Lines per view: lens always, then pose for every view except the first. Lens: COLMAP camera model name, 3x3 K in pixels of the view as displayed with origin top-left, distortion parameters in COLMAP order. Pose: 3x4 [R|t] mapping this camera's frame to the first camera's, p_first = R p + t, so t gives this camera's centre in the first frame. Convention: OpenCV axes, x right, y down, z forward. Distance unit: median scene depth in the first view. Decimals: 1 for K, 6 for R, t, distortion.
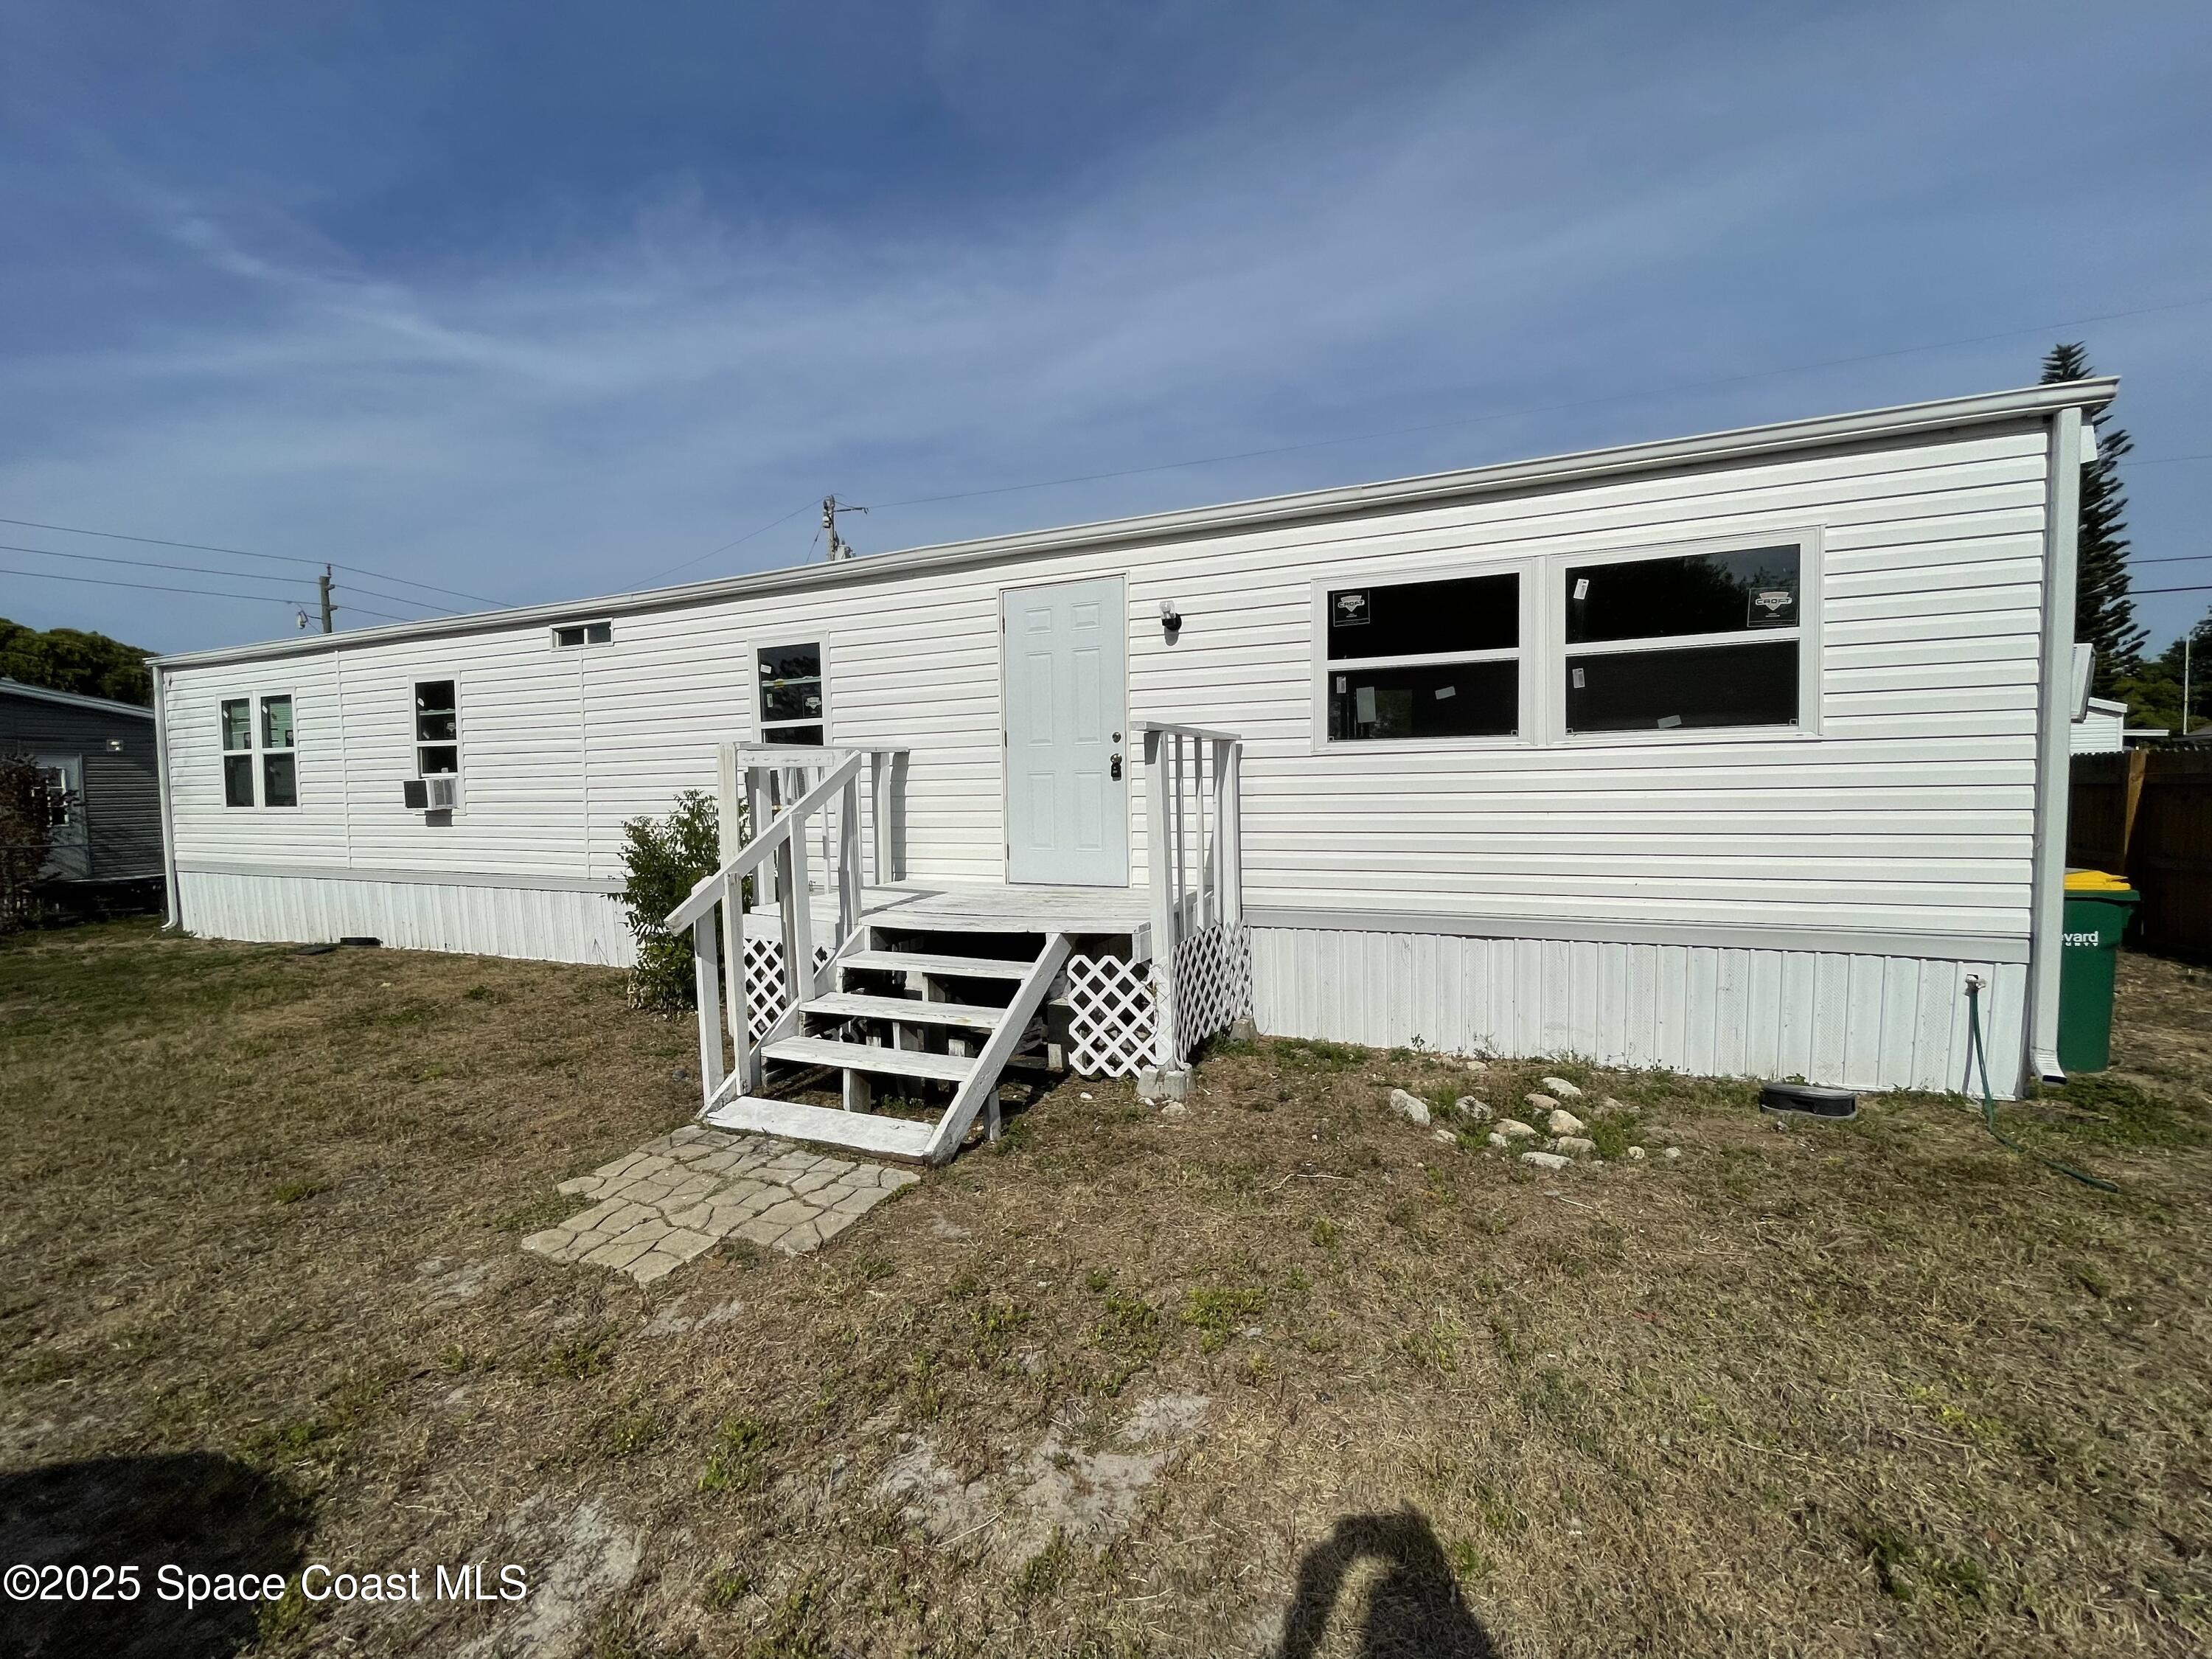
lens RADIAL K [[898.1, 0, 1106.0], [0, 898.1, 829.5], [0, 0, 1]] dist [-0.004903, -0.000251]
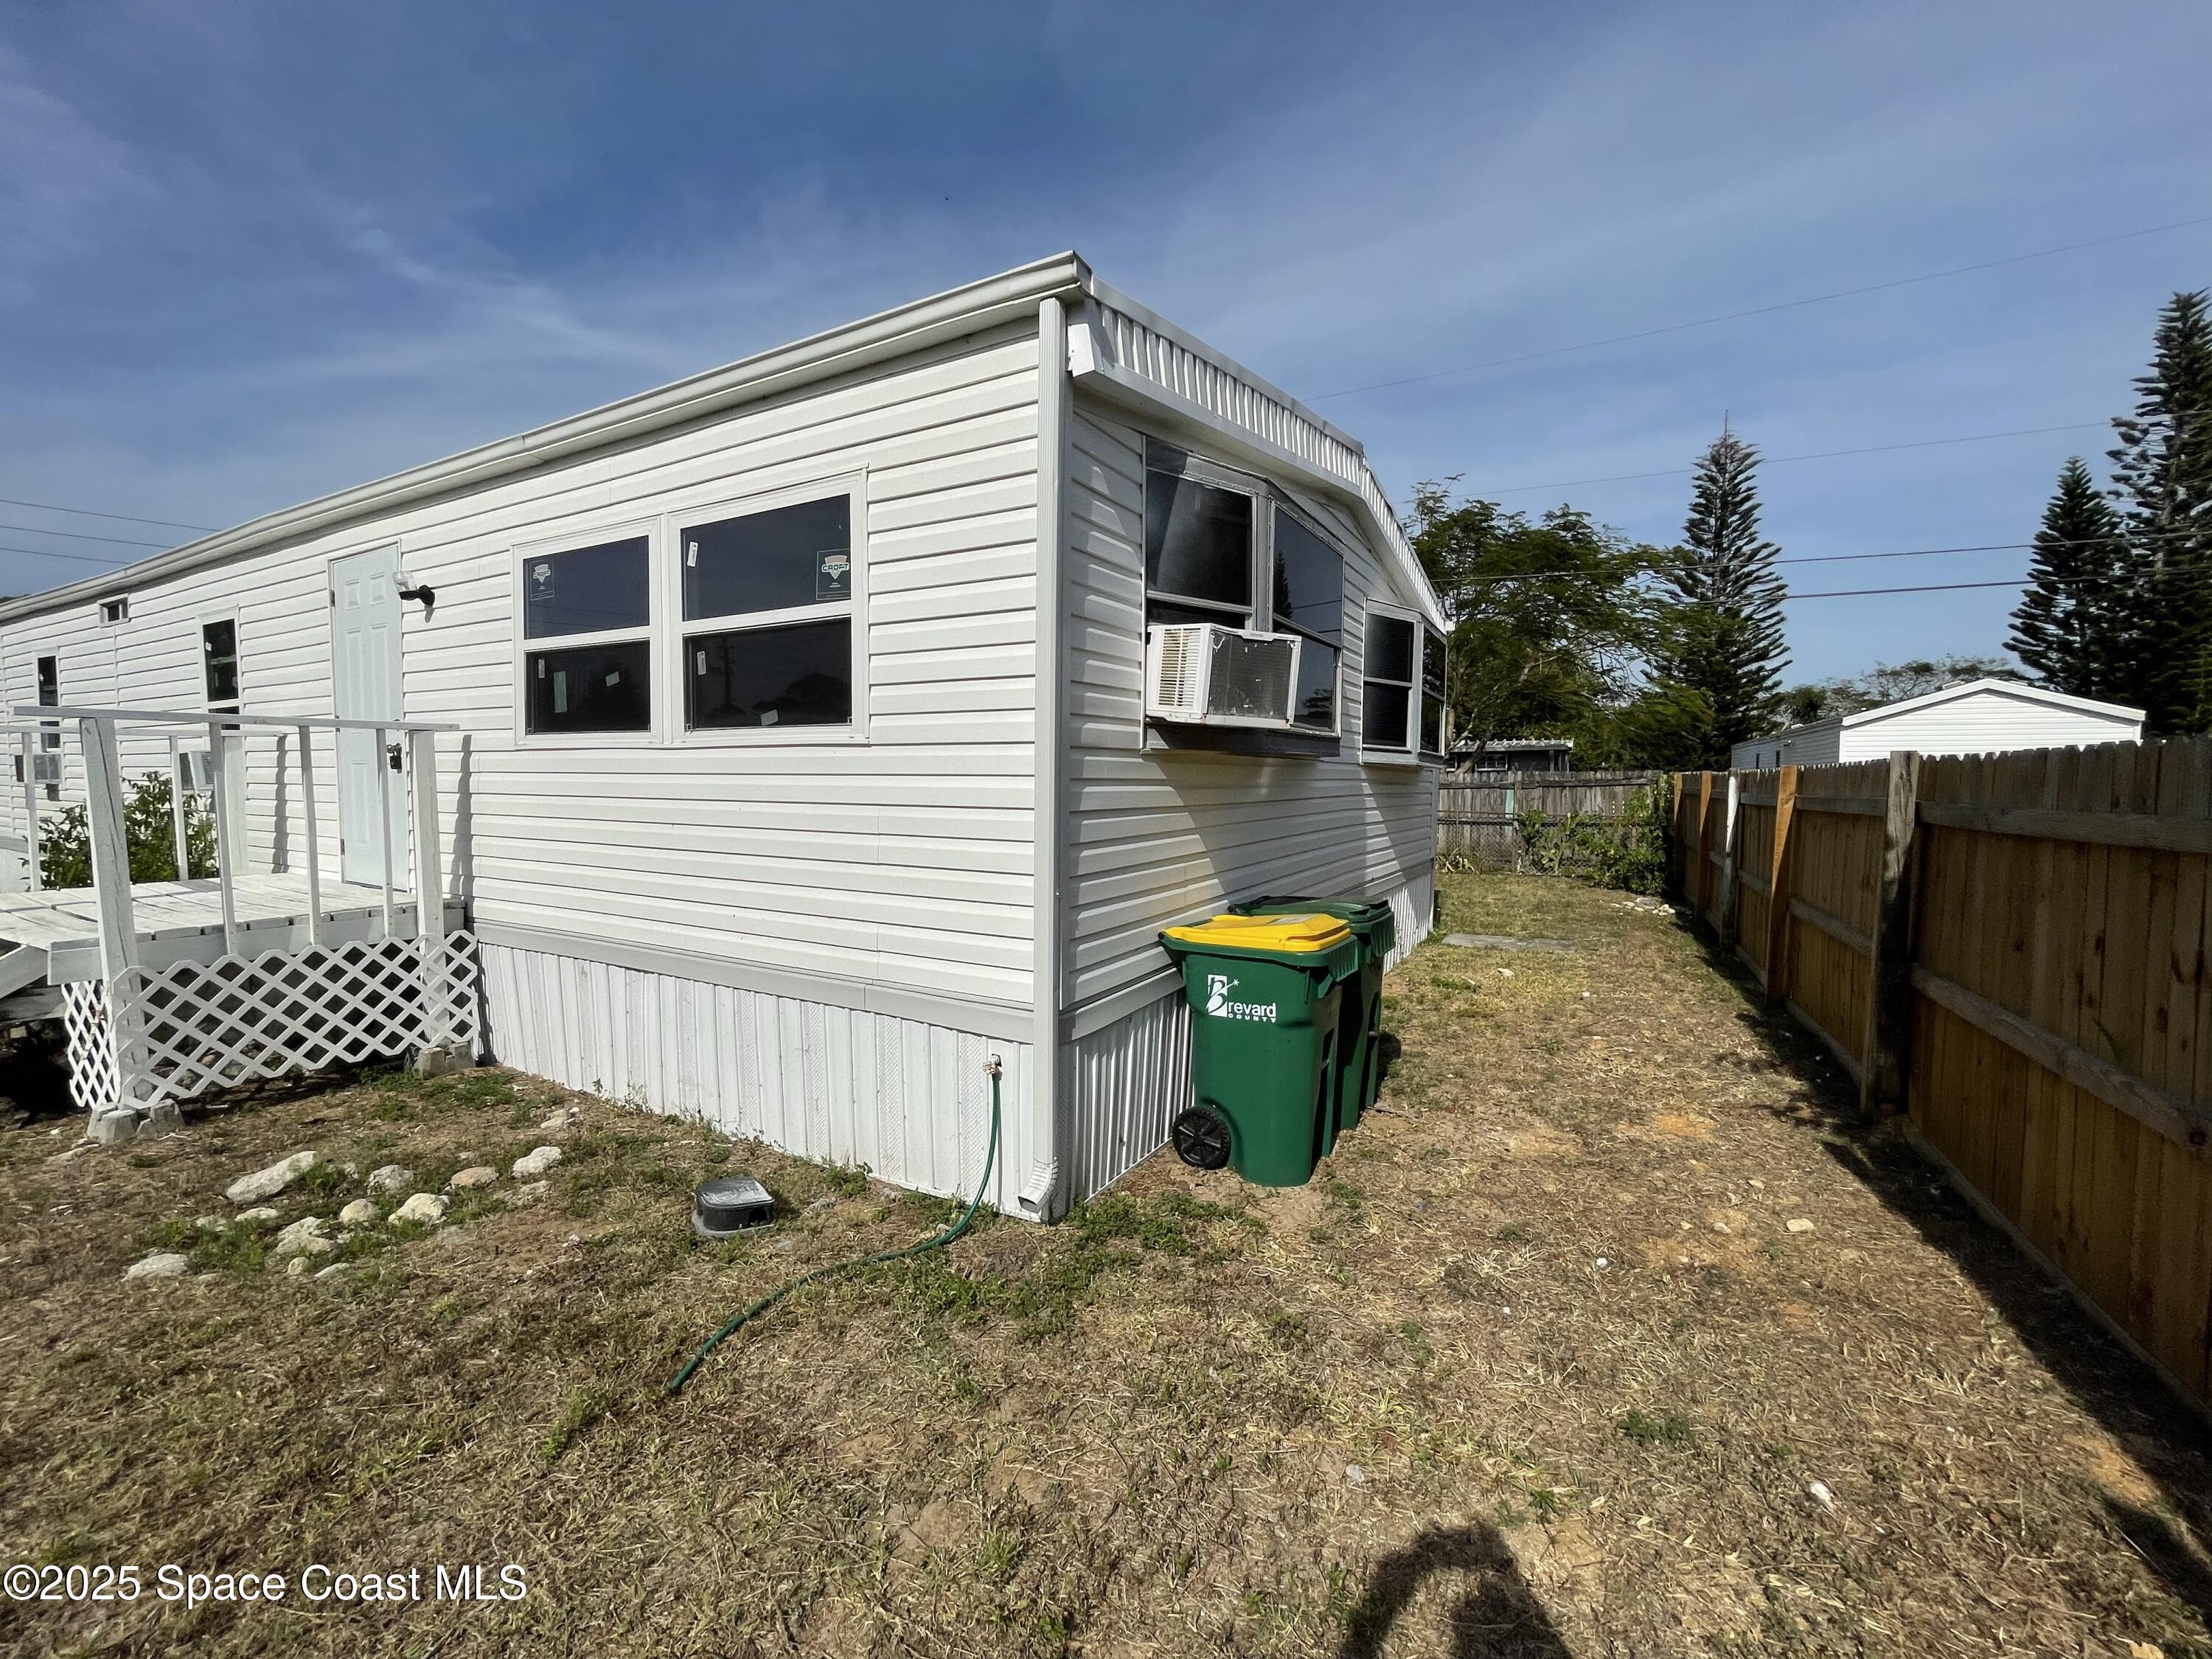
lens RADIAL K [[898.3, 0, 1120.1], [0, 898.3, 831.9], [0, 0, 1]] dist [-0.004171, -0.000476]
pose [[0.994534, 0.031672, -0.099490, 0.929095], [-0.030153, 0.999405, 0.016731, -0.036288], [0.099961, -0.013639, 0.994898, 0.200487]]
